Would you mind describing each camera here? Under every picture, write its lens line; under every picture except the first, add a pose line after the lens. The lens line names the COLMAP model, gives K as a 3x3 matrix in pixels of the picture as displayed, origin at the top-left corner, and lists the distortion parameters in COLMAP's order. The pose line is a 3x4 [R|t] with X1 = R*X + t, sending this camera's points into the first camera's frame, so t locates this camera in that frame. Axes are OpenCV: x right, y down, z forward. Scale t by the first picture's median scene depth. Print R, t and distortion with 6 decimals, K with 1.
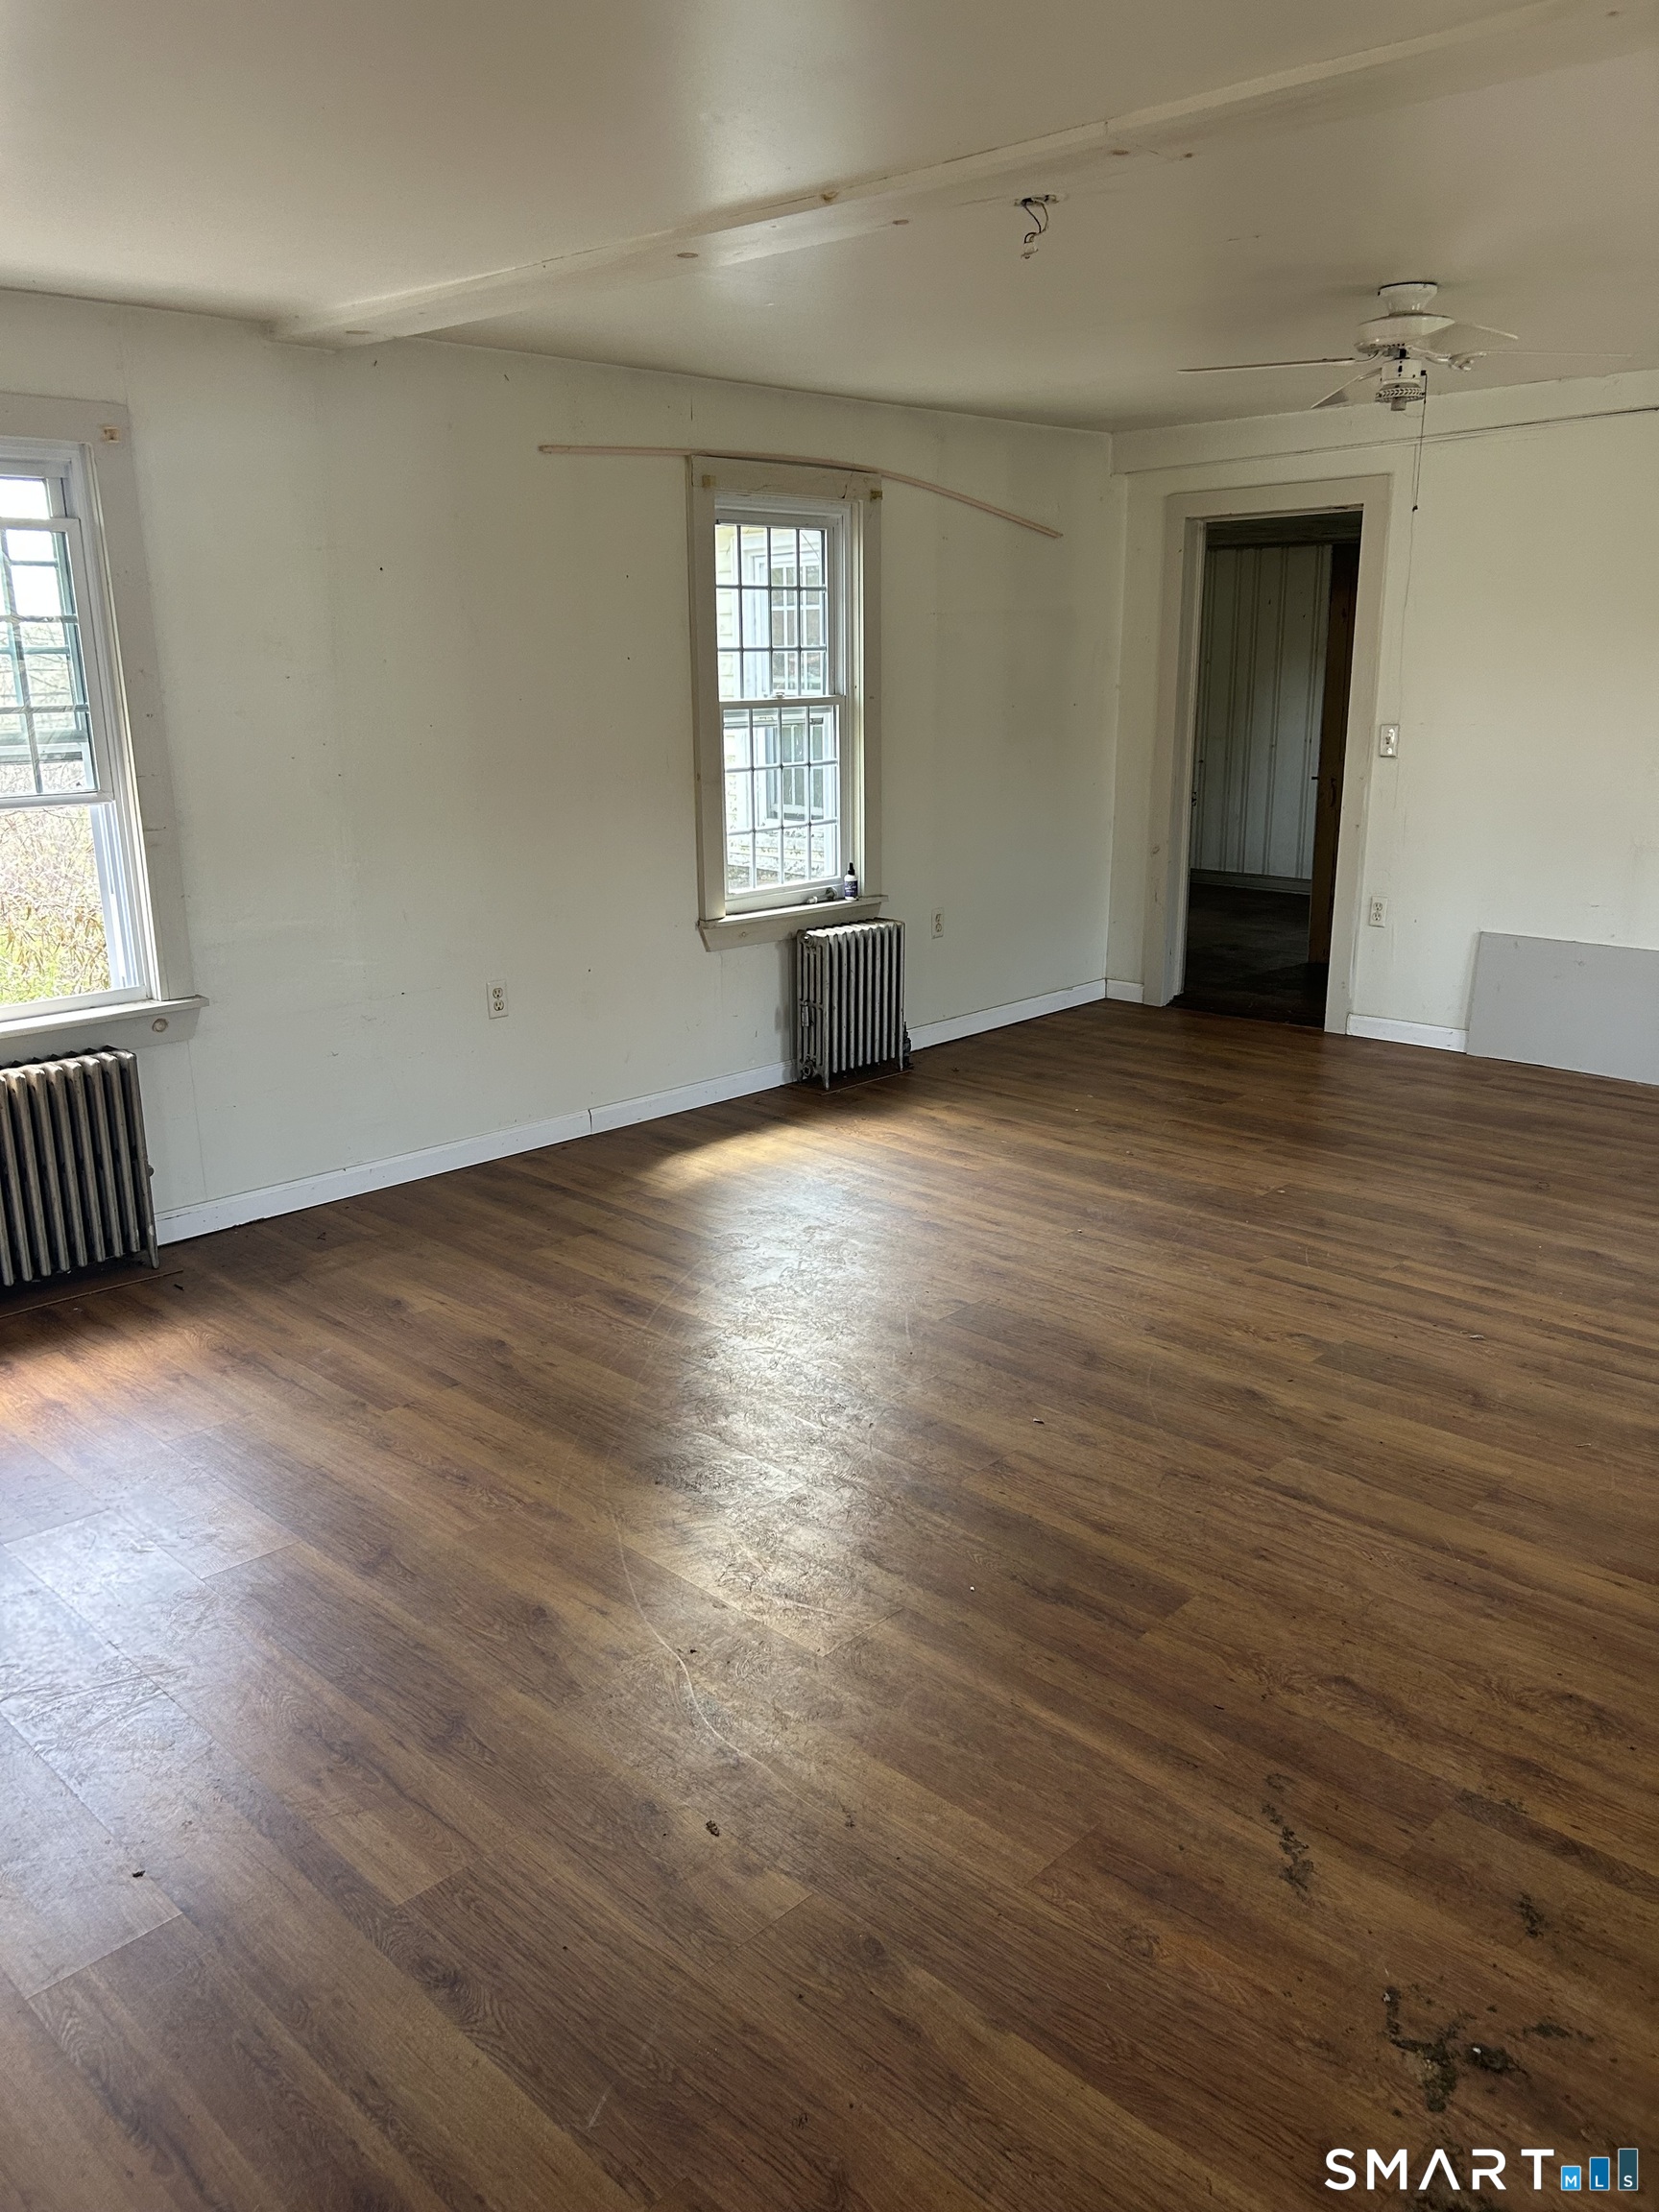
lens RADIAL K [[1673.6, 0, 831.4], [0, 1673.6, 1107.9], [0, 0, 1]] dist [0.052050, -0.063172]
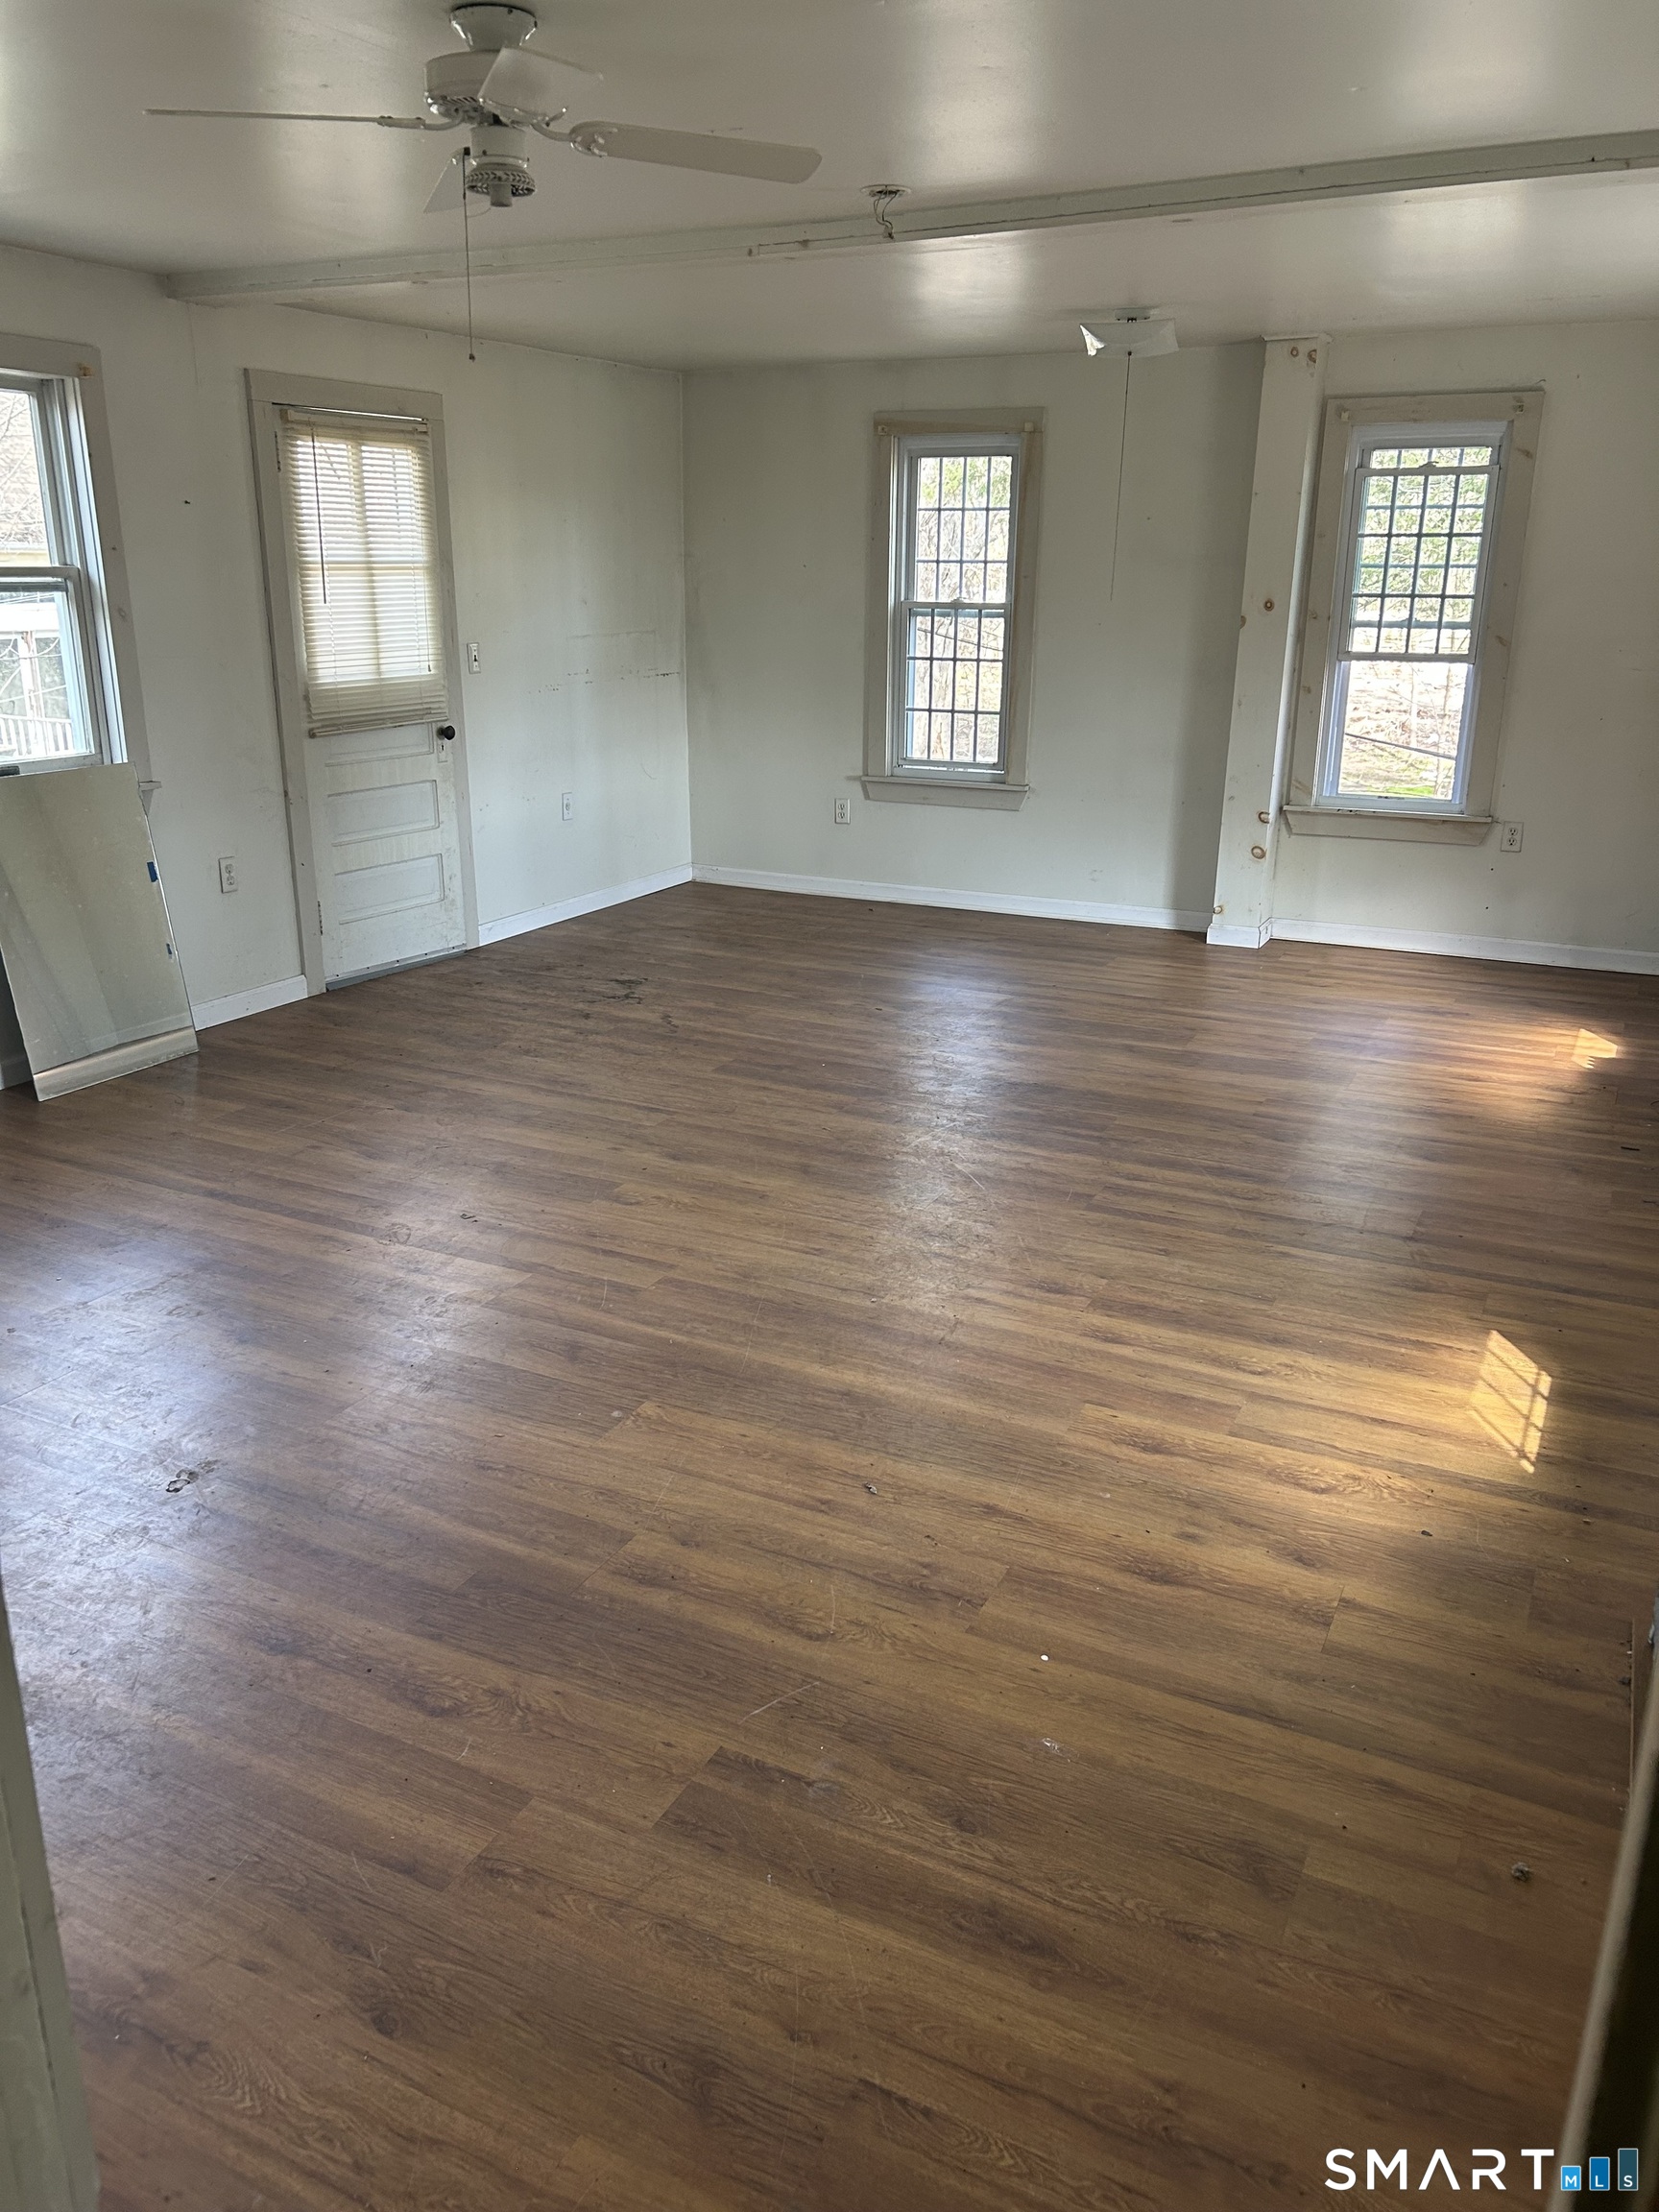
lens RADIAL K [[1673.6, 0, 831.1], [0, 1673.6, 1104.0], [0, 0, 1]] dist [0.052050, -0.063172]
pose [[-0.953074, 0.098017, -0.286430, 0.421364], [-0.076348, 0.837733, 0.540716, -0.473947], [0.292951, 0.537211, -0.790939, 1.709394]]
